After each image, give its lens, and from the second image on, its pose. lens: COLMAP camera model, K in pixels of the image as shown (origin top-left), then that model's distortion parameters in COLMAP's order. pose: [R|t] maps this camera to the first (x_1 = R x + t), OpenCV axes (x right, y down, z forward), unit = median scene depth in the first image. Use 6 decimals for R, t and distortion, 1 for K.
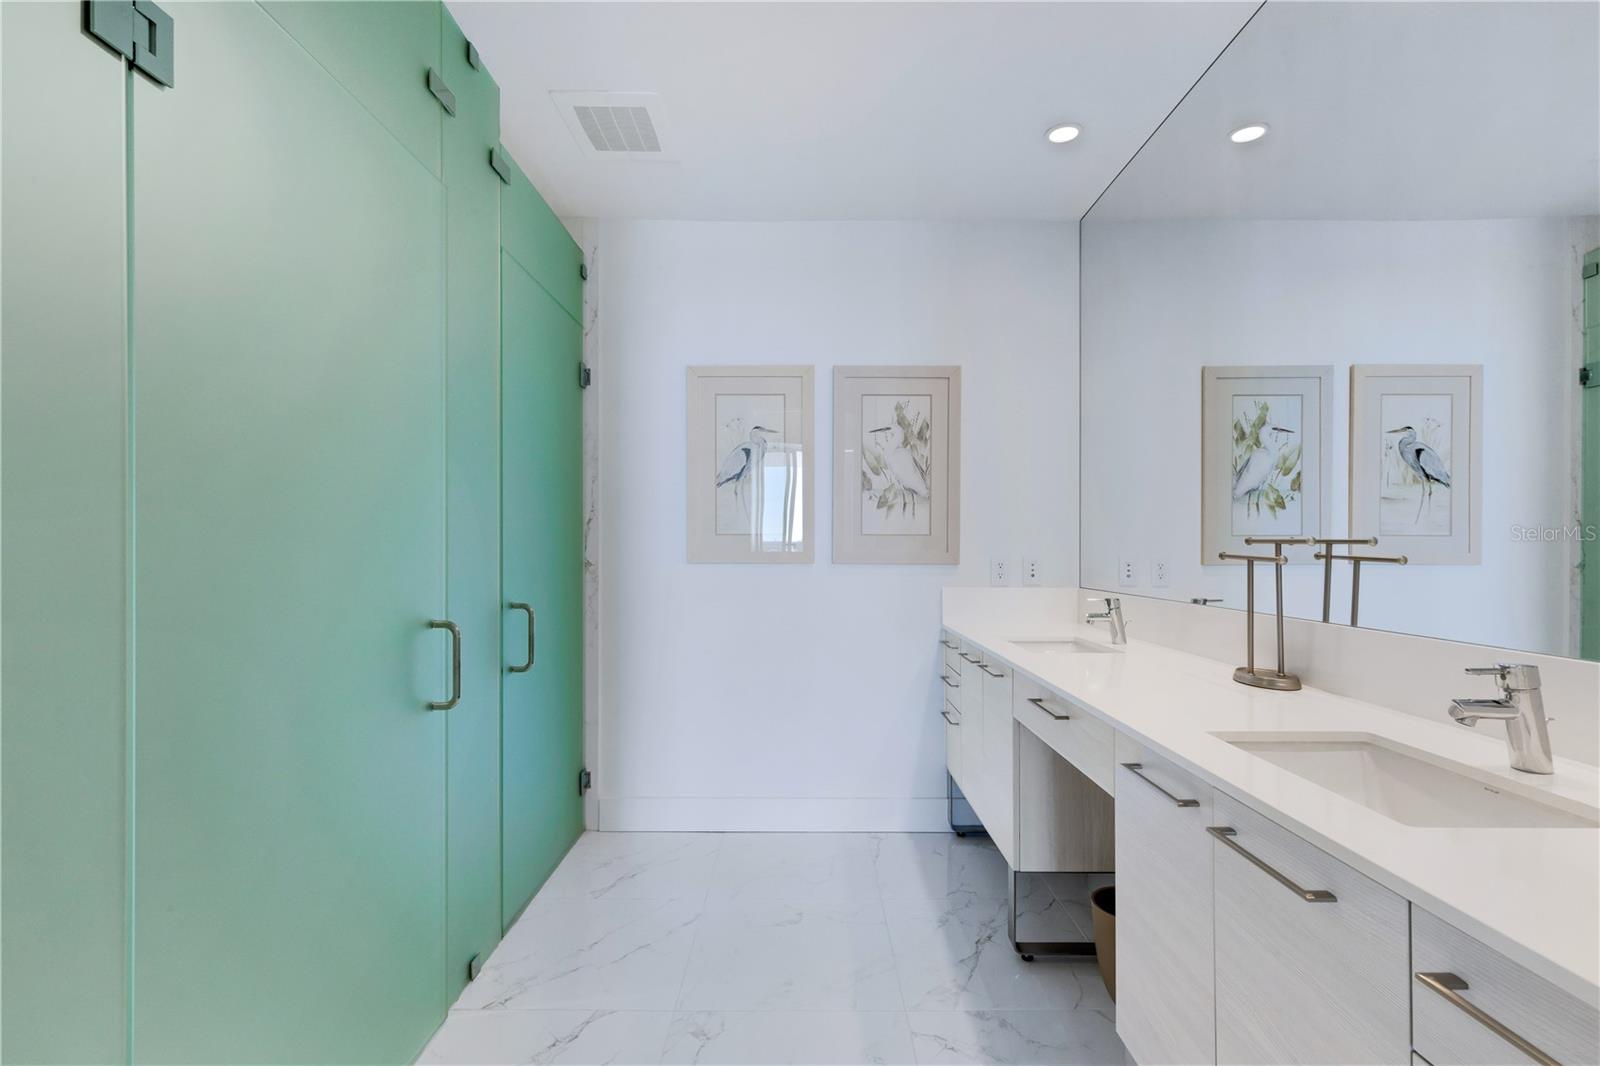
lens RADIAL K [[730.3, 0, 796.1], [0, 730.3, 532.6], [0, 0, 1]] dist [-0.000407, -0.000034]
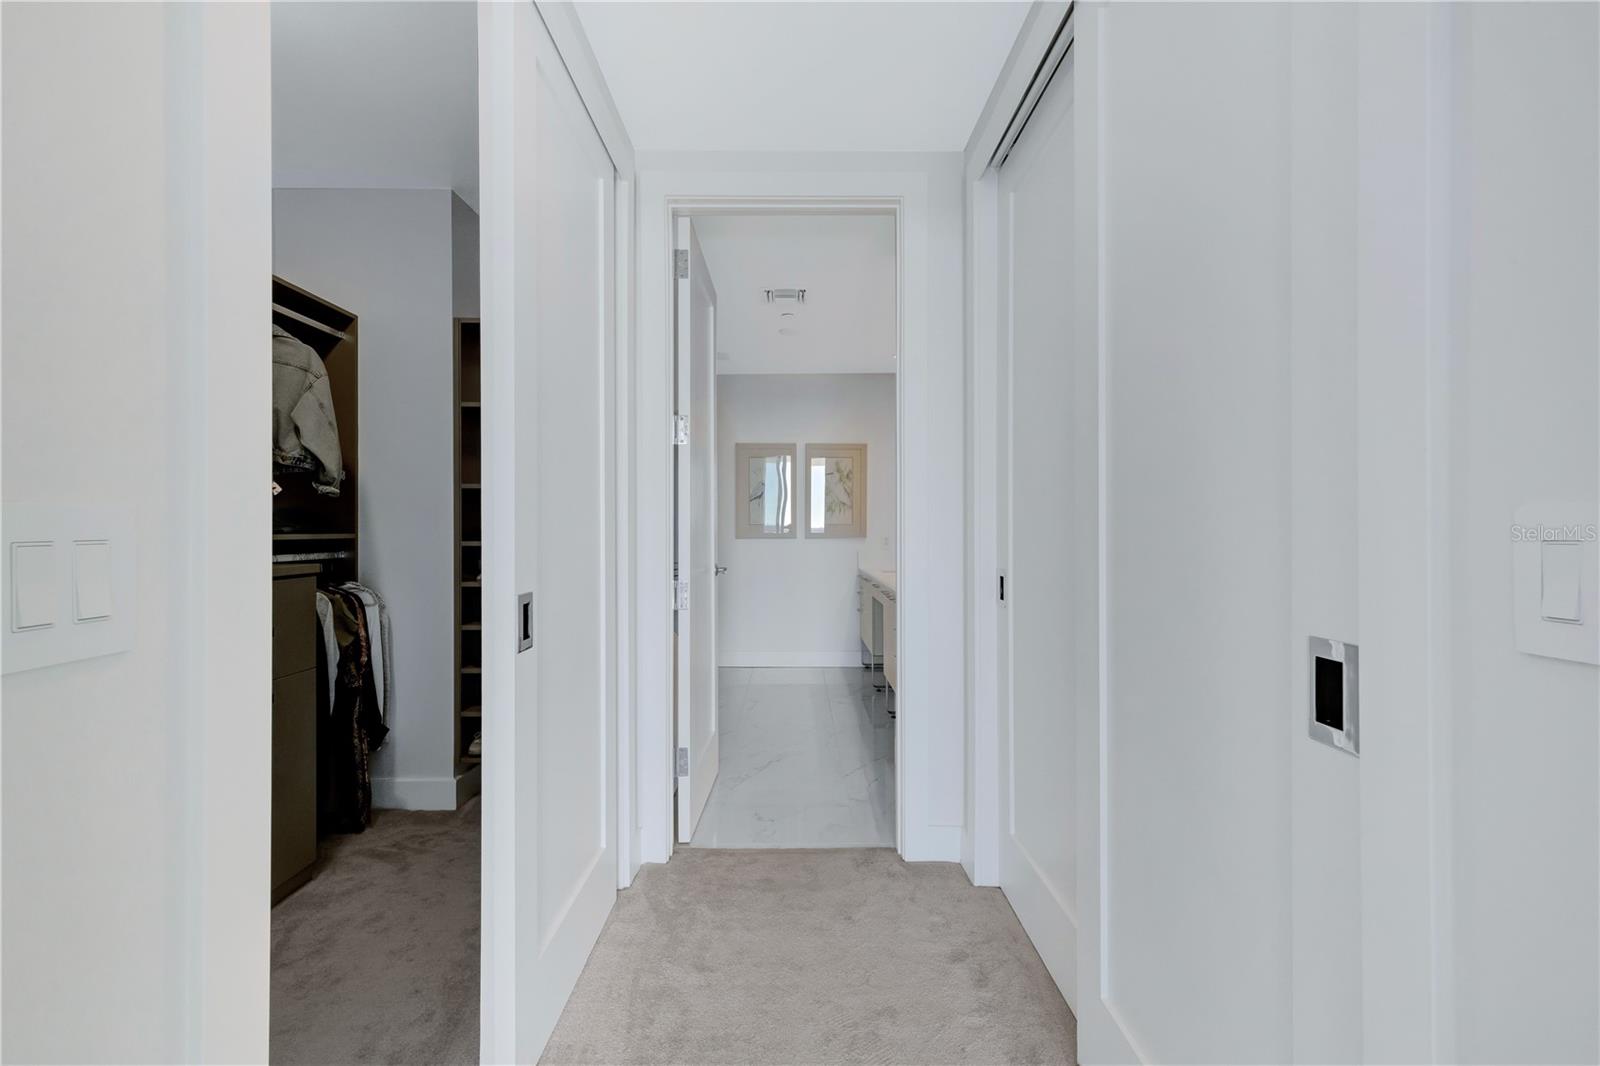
lens RADIAL K [[730.3, 0, 796.1], [0, 730.3, 532.6], [0, 0, 1]] dist [-0.000407, -0.000034]
pose [[0.999888, -0.001892, 0.014837, -0.007528], [0.001506, 0.999661, 0.025988, -0.028050], [-0.014881, -0.025963, 0.999552, -1.078411]]
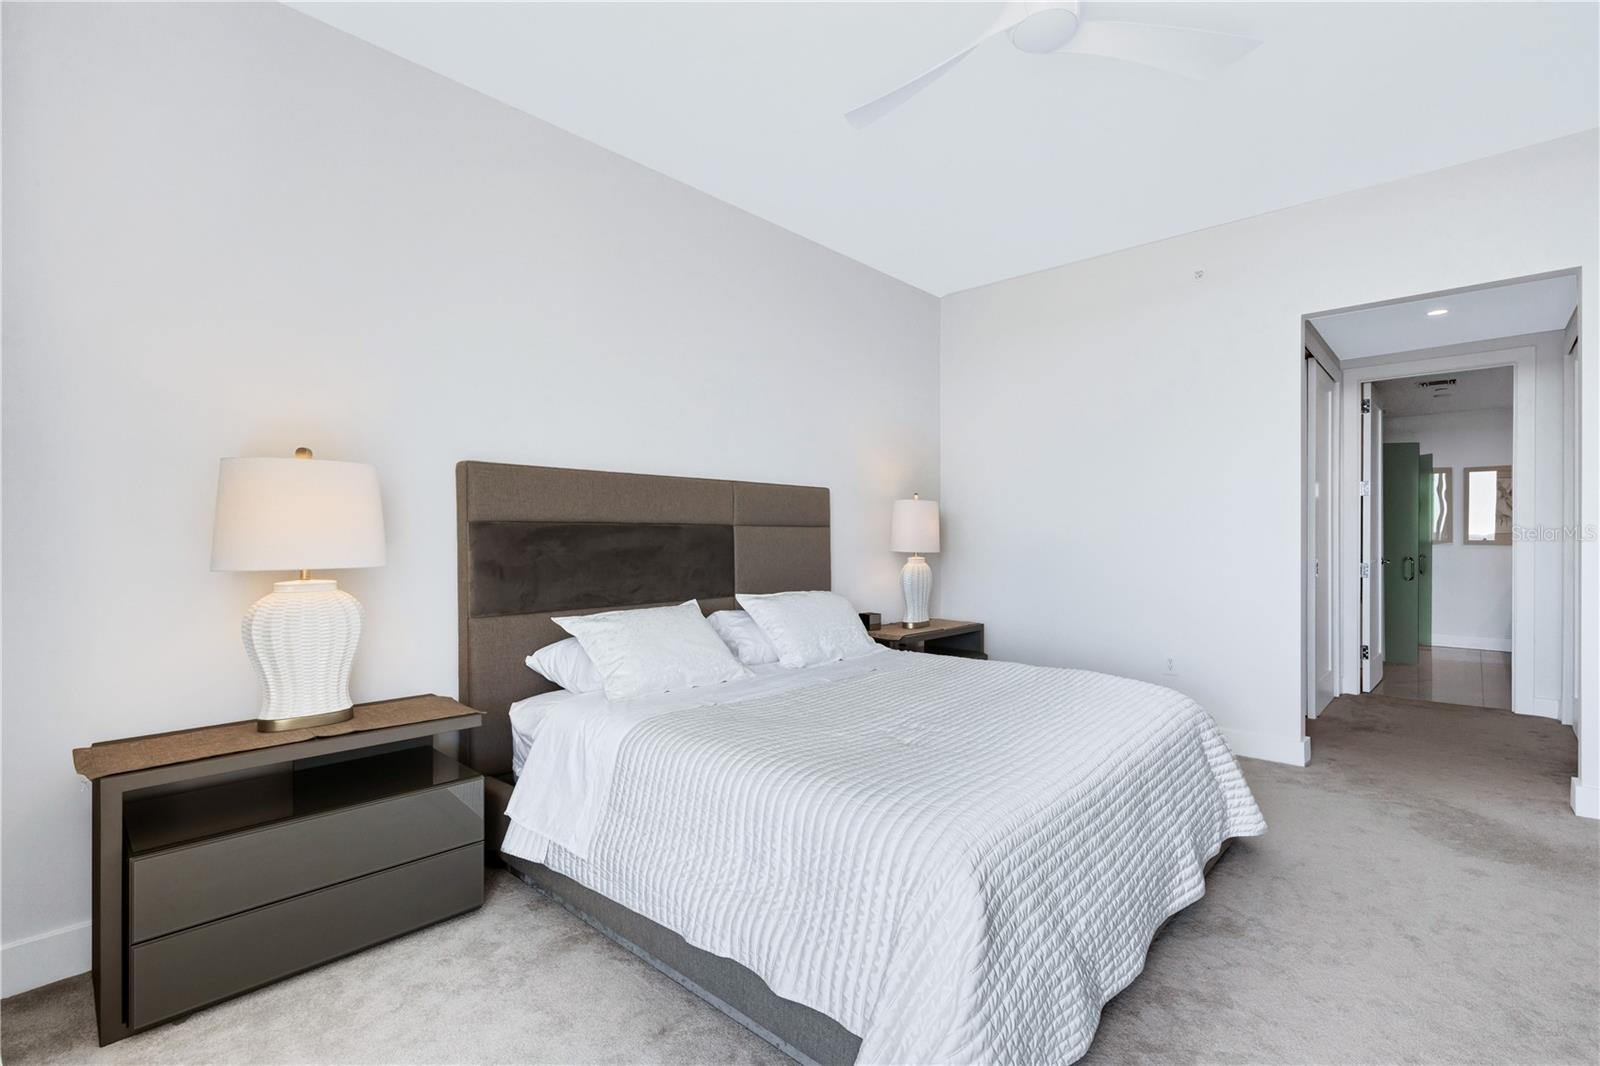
lens RADIAL K [[730.3, 0, 796.1], [0, 730.3, 532.6], [0, 0, 1]] dist [-0.000407, -0.000034]
pose [[0.743098, 0.004688, -0.669167, 0.032647], [0.010804, 0.999761, 0.019001, -0.081978], [0.669096, -0.021349, 0.742869, -2.658756]]
